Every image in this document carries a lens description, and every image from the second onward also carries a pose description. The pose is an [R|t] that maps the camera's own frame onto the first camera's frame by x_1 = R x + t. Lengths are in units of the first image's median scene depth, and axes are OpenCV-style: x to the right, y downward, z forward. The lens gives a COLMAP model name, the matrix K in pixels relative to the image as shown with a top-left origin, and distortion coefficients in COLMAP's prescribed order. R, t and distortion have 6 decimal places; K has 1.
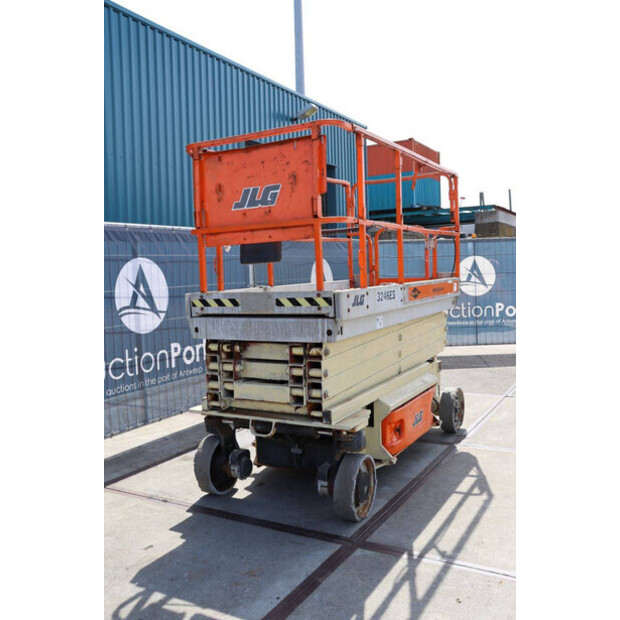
lens RADIAL K [[621.0, 0, 332.8], [0, 621.0, 291.2], [0, 0, 1]] dist [-0.045306, 0.000000]
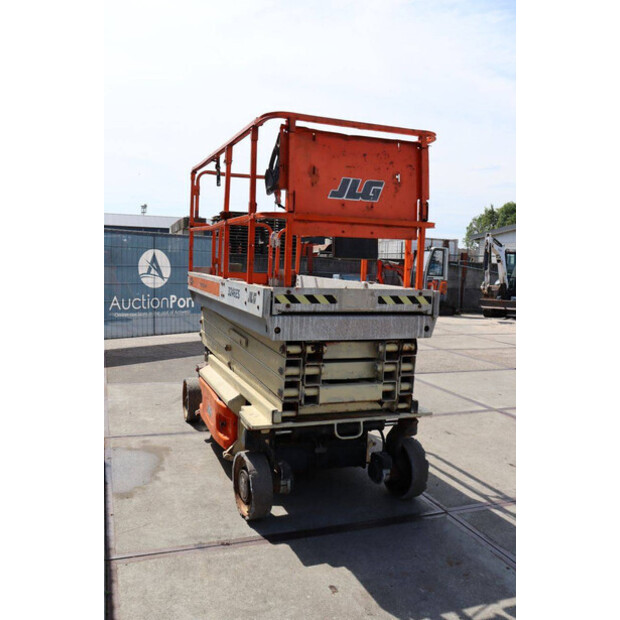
lens RADIAL K [[557.2, 0, 338.4], [0, 557.2, 290.5], [0, 0, 1]] dist [-0.078914, 0.033829]
pose [[0.622641, 0.021010, 0.782225, -0.800551], [-0.032987, 0.999456, -0.000588, 0.005286], [-0.781812, -0.025437, 0.622995, 0.479682]]
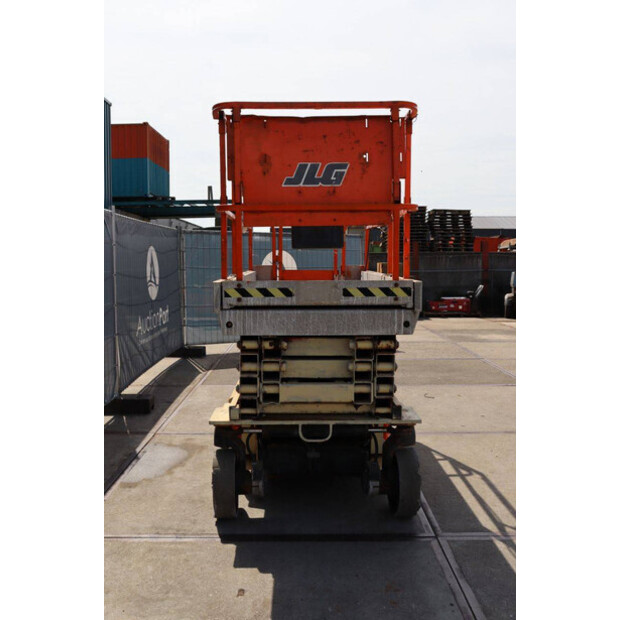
lens RADIAL K [[621.0, 0, 339.7], [0, 621.0, 289.9], [0, 0, 1]] dist [-0.045306, 0.000000]
pose [[0.856363, 0.009471, 0.516288, -0.547892], [-0.011888, 0.999928, 0.001375, 0.012763], [-0.516238, -0.007315, 0.856414, 0.214775]]
